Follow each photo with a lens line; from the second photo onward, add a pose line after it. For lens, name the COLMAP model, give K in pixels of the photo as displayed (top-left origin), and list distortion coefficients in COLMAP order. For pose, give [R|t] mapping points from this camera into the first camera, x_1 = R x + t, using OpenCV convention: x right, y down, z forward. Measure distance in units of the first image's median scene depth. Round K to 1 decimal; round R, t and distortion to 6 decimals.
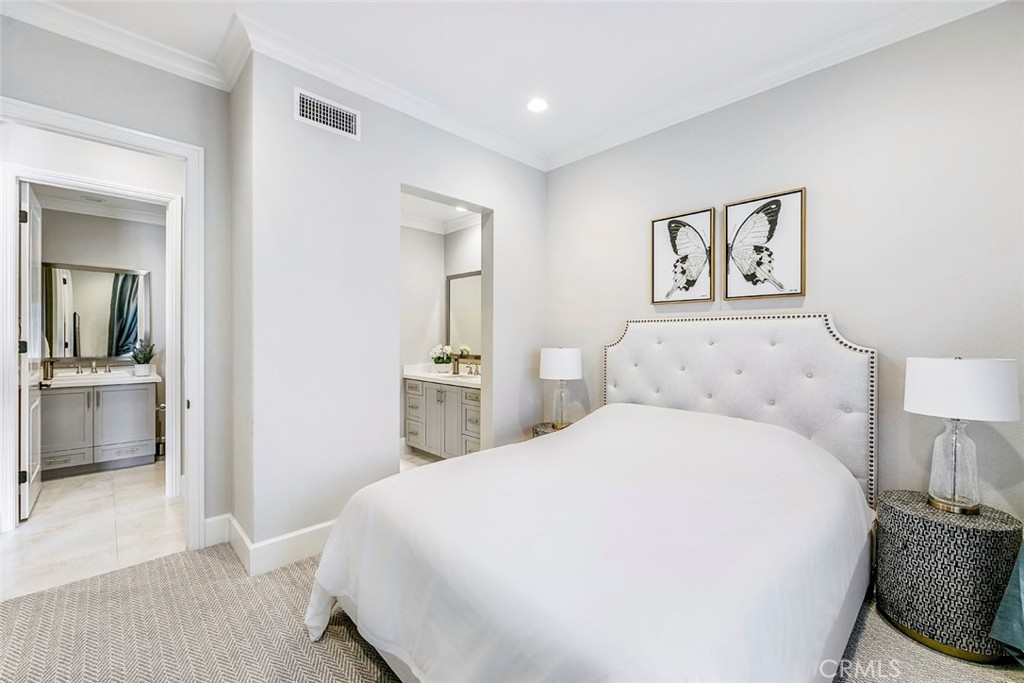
lens RADIAL K [[420.7, 0, 486.6], [0, 420.7, 331.9], [0, 0, 1]] dist [-0.000597, 0.000010]
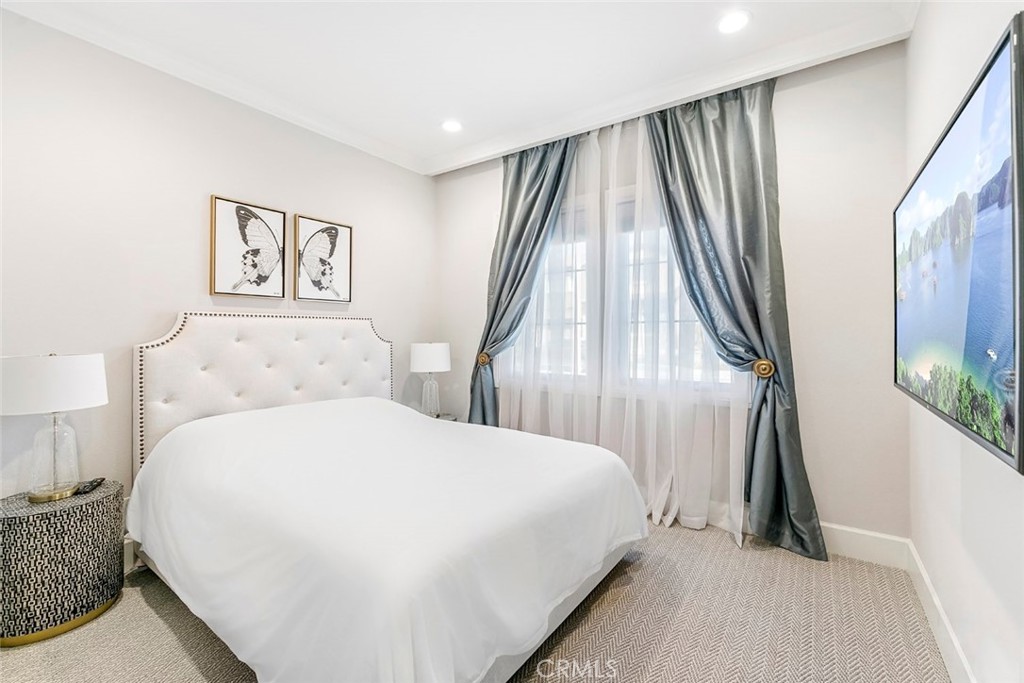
lens RADIAL K [[420.7, 0, 486.6], [0, 420.7, 331.9], [0, 0, 1]] dist [-0.000597, 0.000010]
pose [[-0.176164, -0.001045, 0.984360, -0.658148], [-0.009187, 0.999958, -0.000583, 0.005001], [-0.984318, -0.009146, -0.176167, 0.750671]]
